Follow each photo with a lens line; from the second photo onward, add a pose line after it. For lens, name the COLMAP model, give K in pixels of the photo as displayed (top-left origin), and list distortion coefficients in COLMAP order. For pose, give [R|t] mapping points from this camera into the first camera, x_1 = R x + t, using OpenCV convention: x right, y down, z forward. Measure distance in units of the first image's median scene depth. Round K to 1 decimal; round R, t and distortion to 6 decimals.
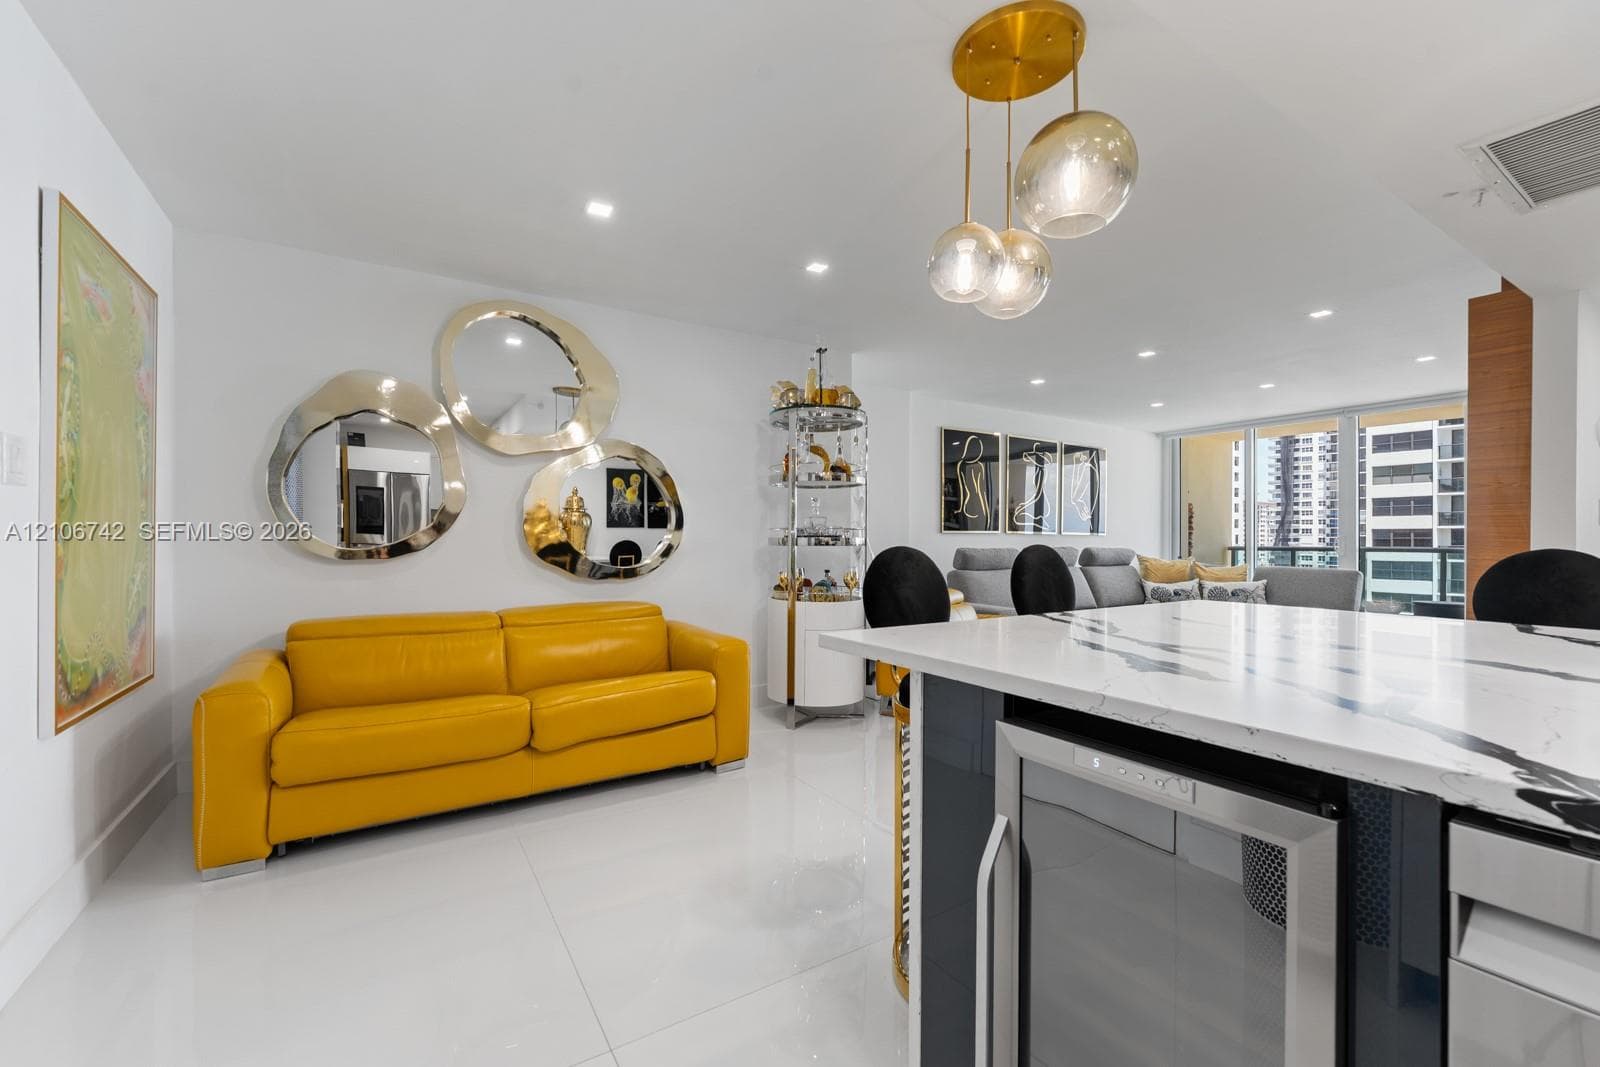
lens RADIAL K [[656.8, 0, 792.8], [0, 656.8, 540.3], [0, 0, 1]] dist [-0.000623, -0.000178]
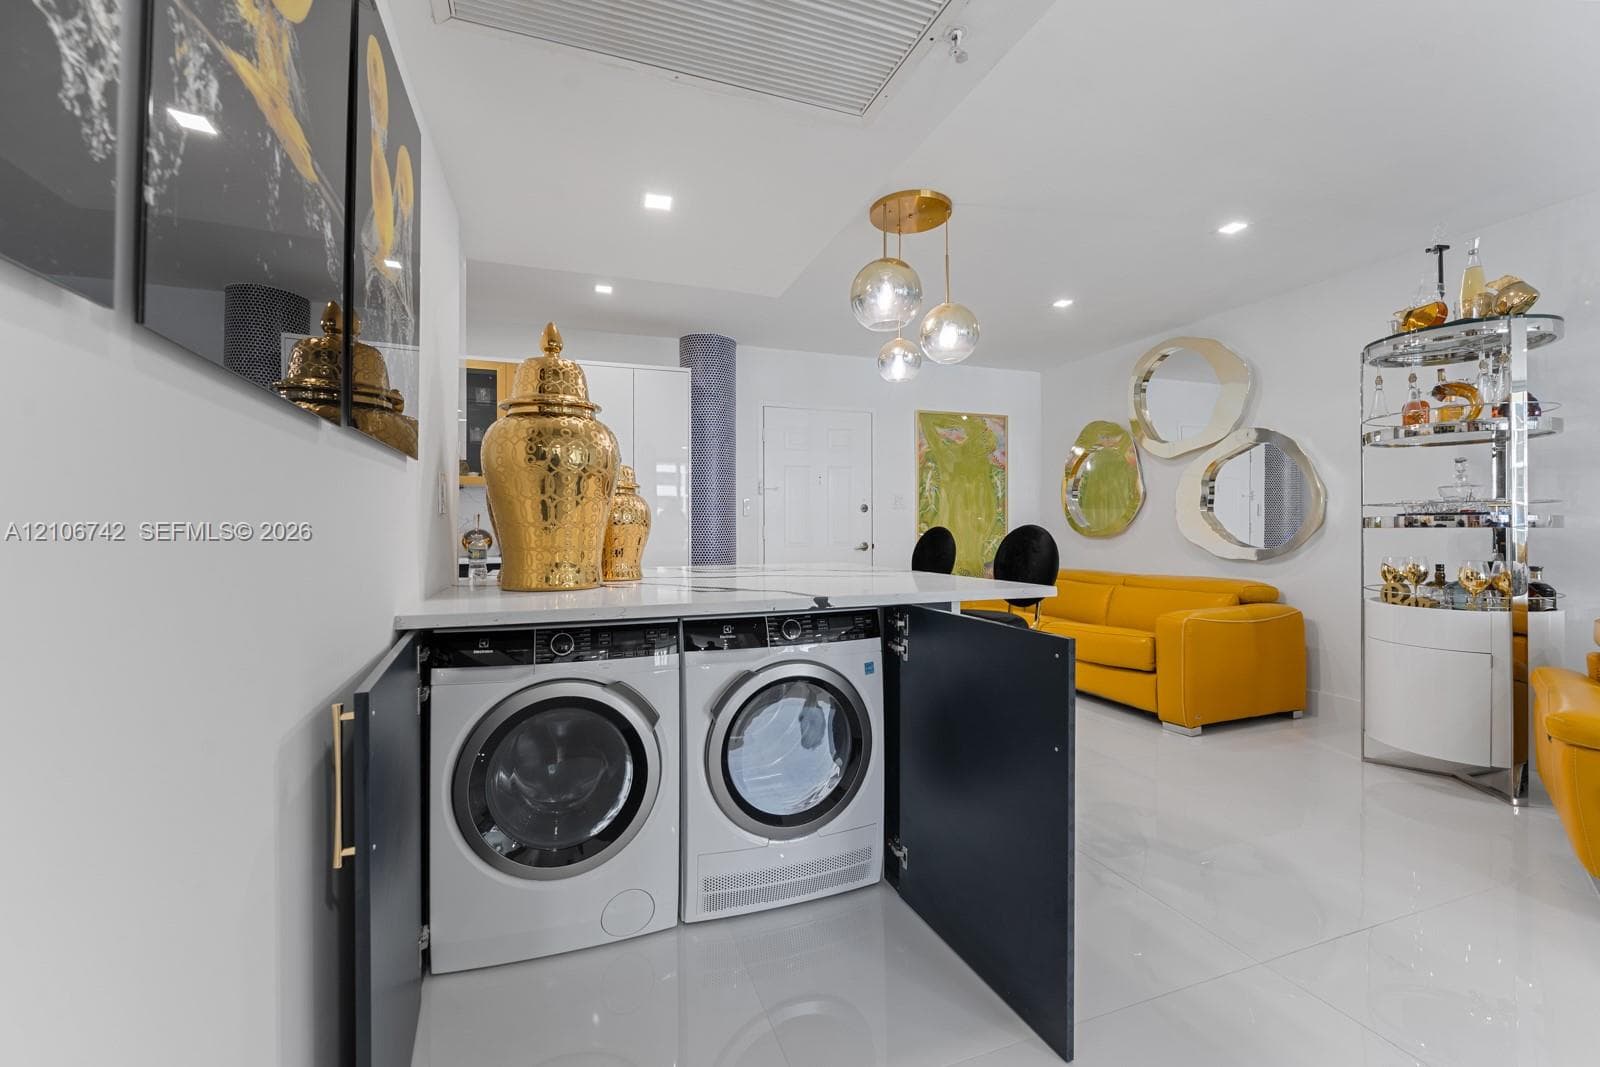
lens RADIAL K [[658.0, 0, 800.0], [0, 658.0, 533.5], [0, 0, 1]] dist [0.010267, -0.000010]
pose [[-0.201798, 0.003558, -0.979421, 0.929017], [0.001121, 0.999994, 0.003401, 0.012697], [0.979427, -0.000411, -0.201801, 0.506346]]
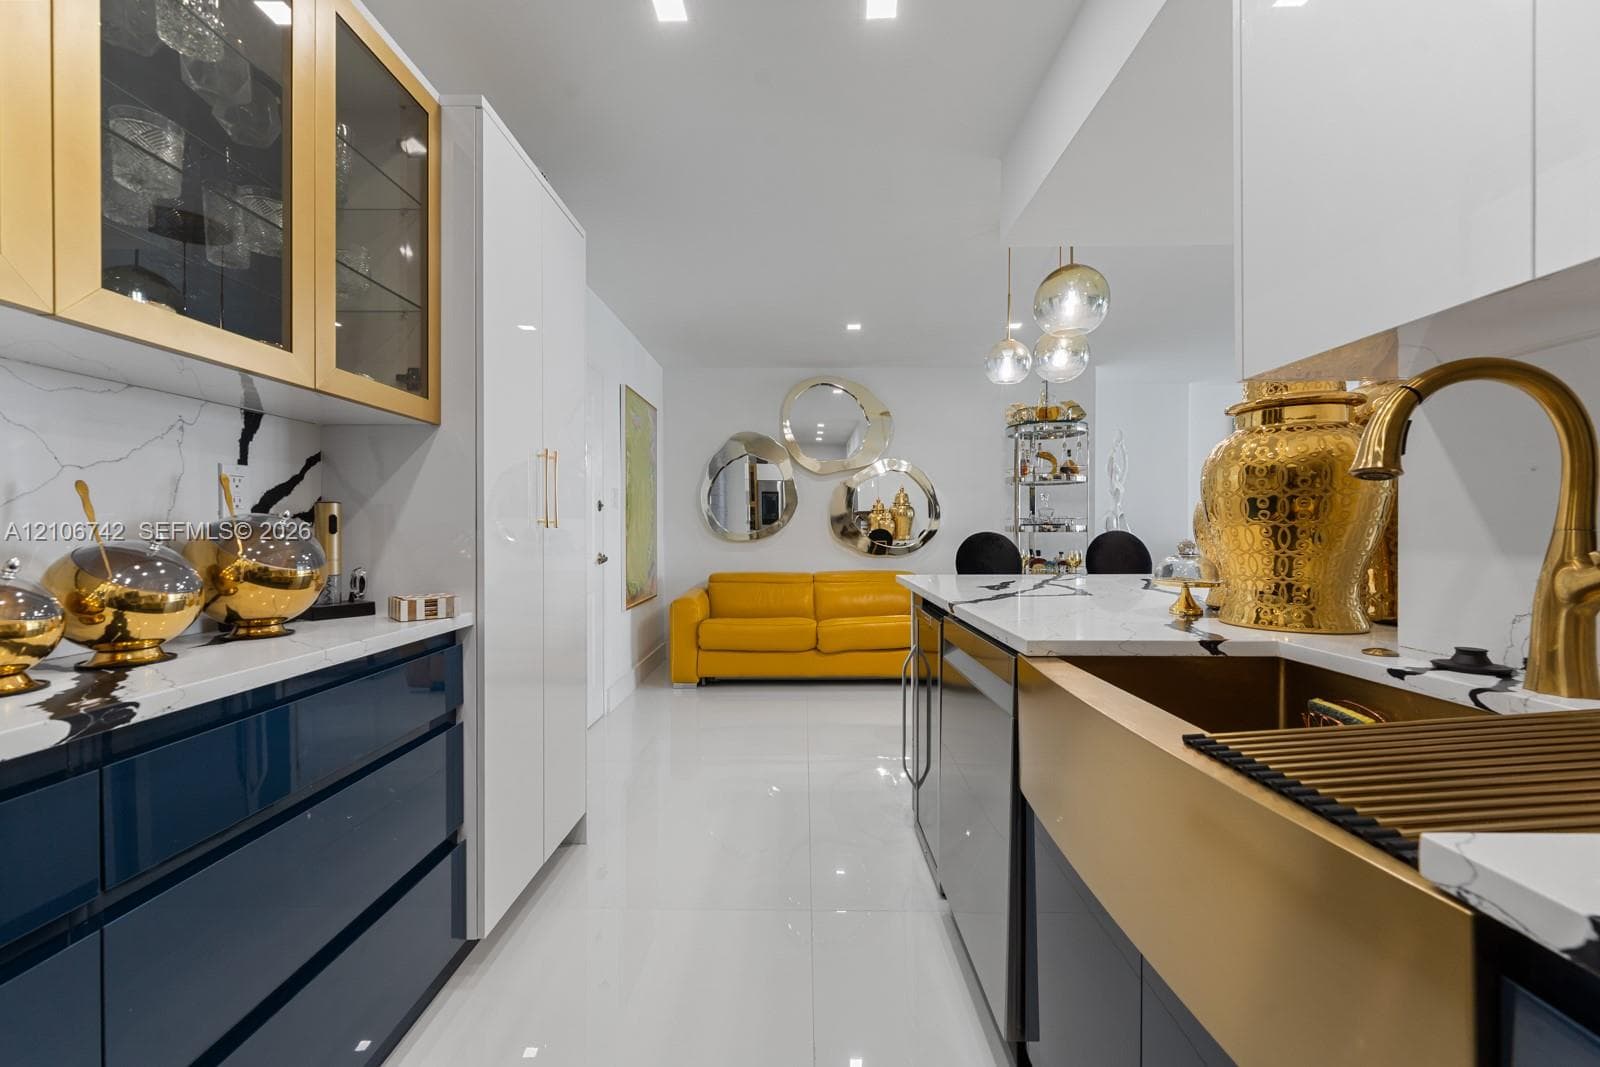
lens RADIAL K [[645.3, 0, 800.0], [0, 645.3, 533.5], [0, 0, 1]] dist [-0.012631, 0.000158]
pose [[0.848694, 0.000501, -0.528884, 0.311996], [0.004696, 0.999953, 0.008484, -0.001710], [0.528864, -0.009684, 0.848652, -0.311956]]
